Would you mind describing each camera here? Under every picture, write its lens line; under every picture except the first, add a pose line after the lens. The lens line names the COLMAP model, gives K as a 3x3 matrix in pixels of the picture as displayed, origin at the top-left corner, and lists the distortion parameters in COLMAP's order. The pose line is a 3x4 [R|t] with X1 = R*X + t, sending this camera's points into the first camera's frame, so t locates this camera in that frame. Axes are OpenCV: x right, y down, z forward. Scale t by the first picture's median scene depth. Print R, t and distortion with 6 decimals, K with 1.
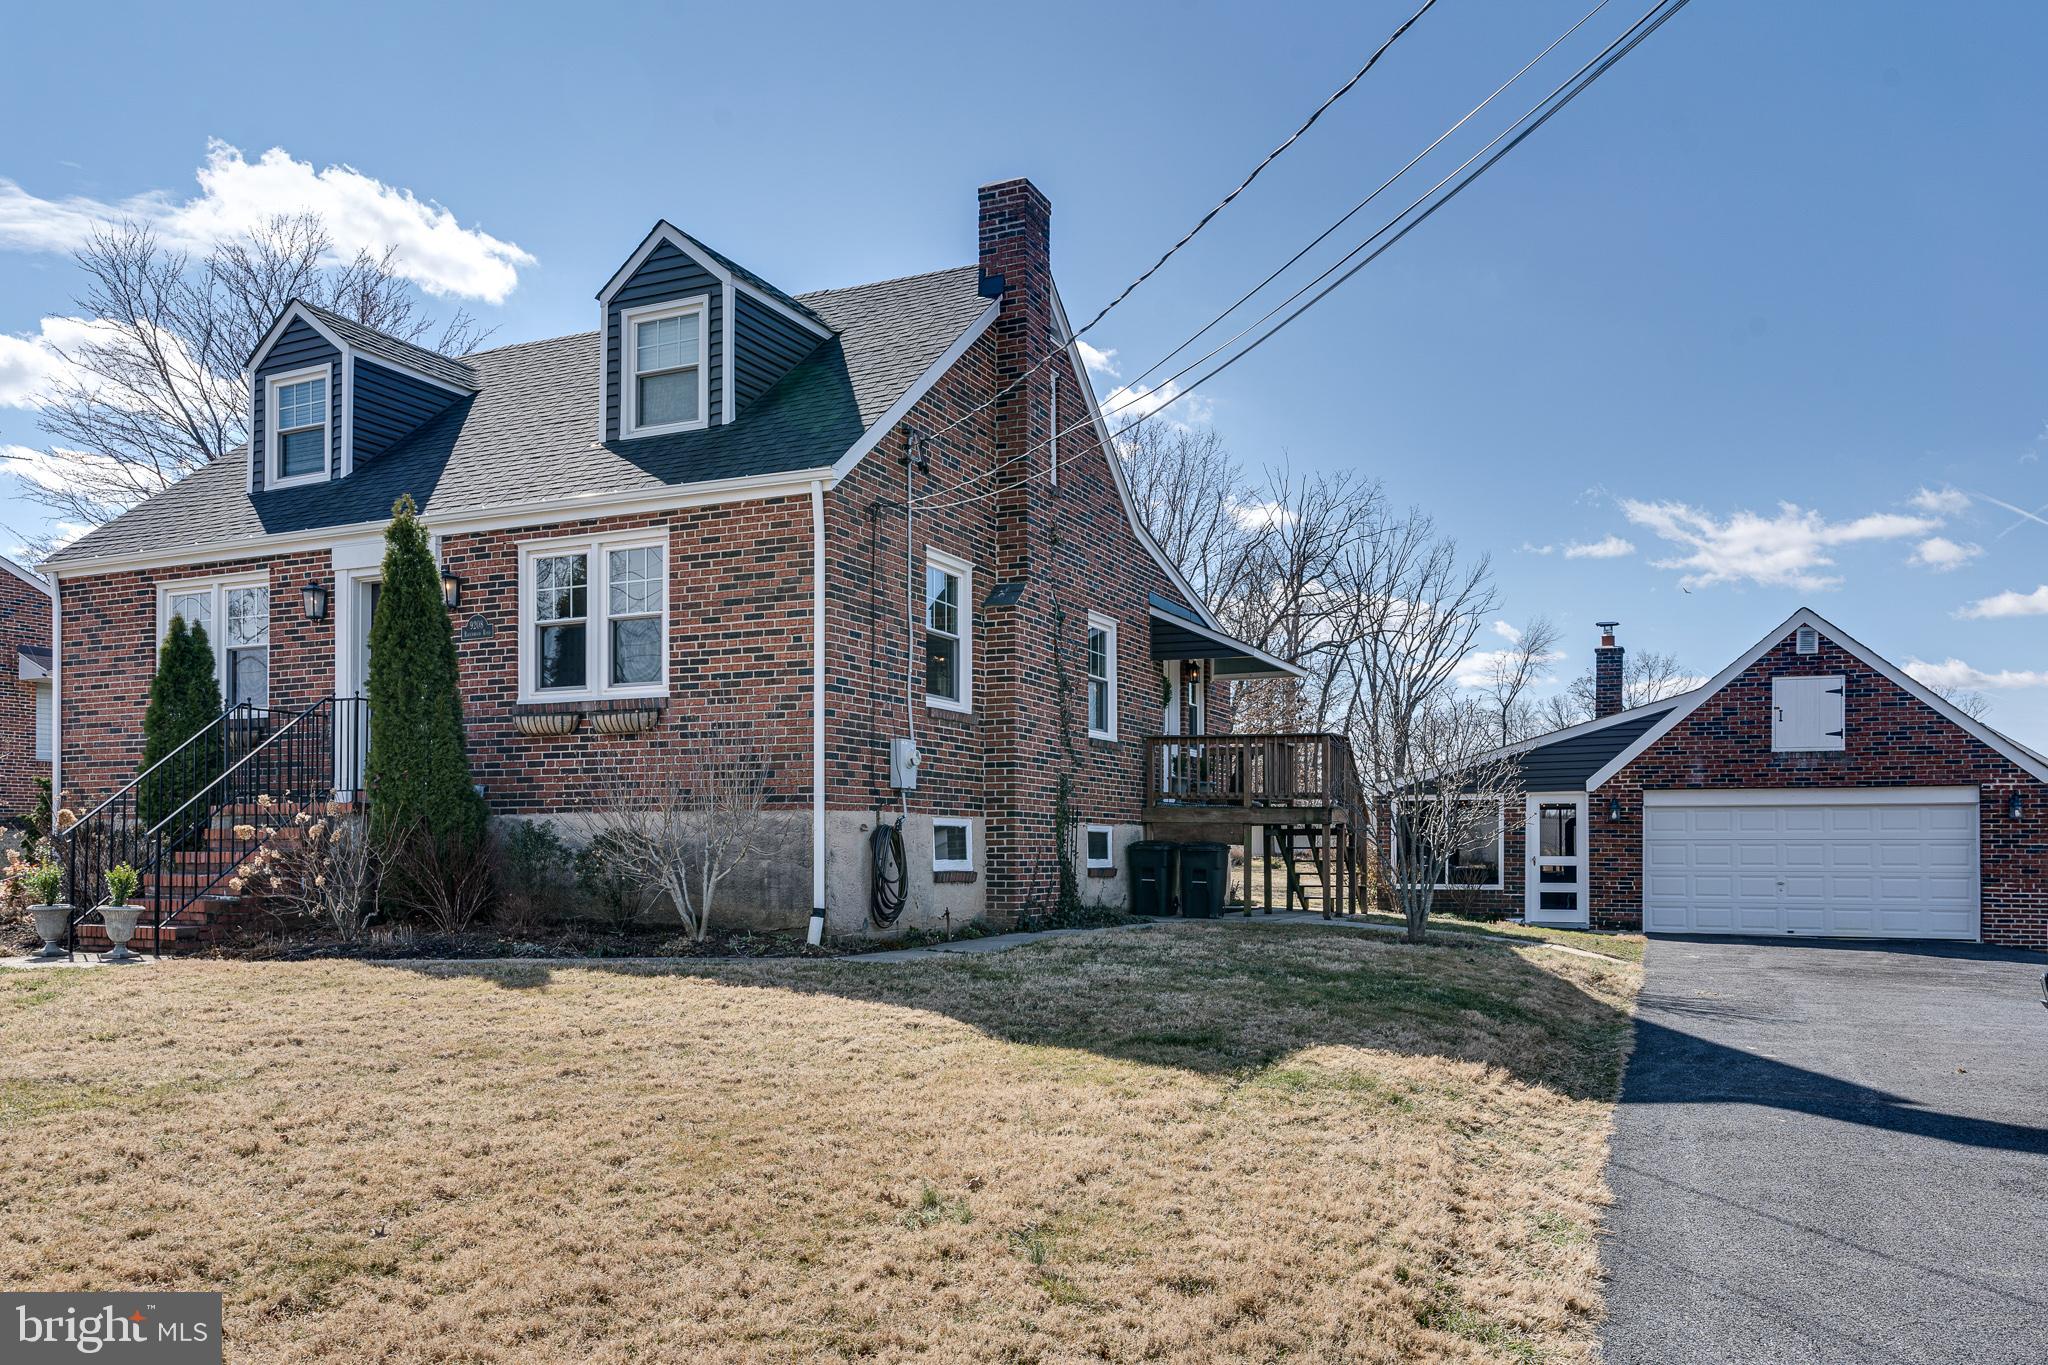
lens RADIAL K [[1419.8, 0, 1064.4], [0, 1419.8, 815.8], [0, 0, 1]] dist [-0.001836, 0.000072]
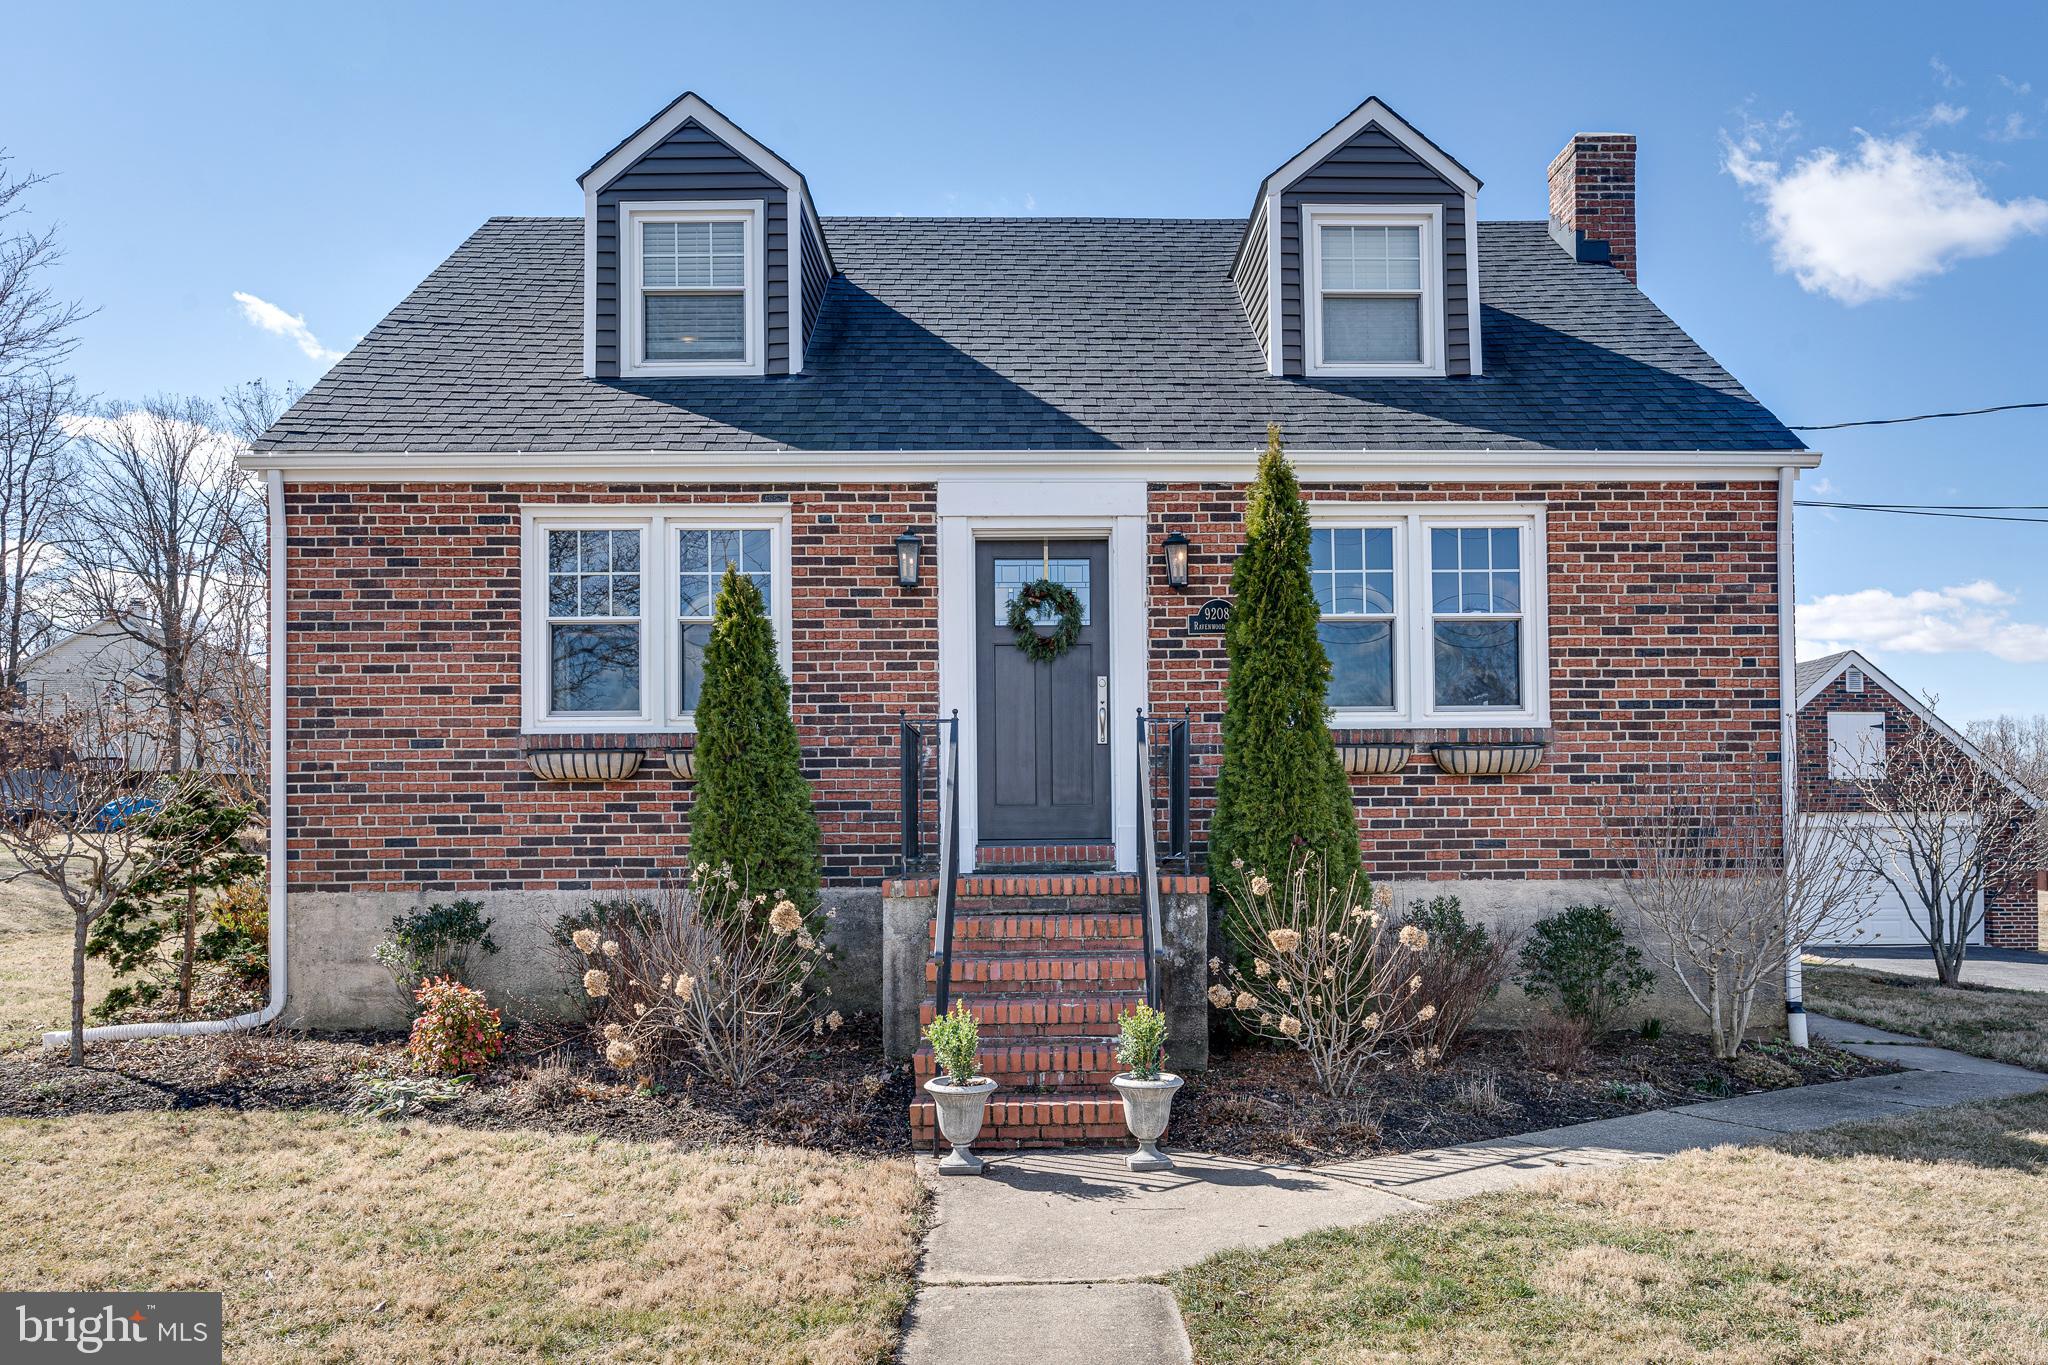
lens RADIAL K [[1382.4, 0, 1023.8], [0, 1382.4, 789.3], [0, 0, 1]] dist [-0.003556, -0.000521]
pose [[0.910880, 0.004334, 0.412648, -0.744352], [-0.001509, 0.999973, -0.007172, -0.040151], [-0.412668, 0.005910, 0.910862, 0.393559]]
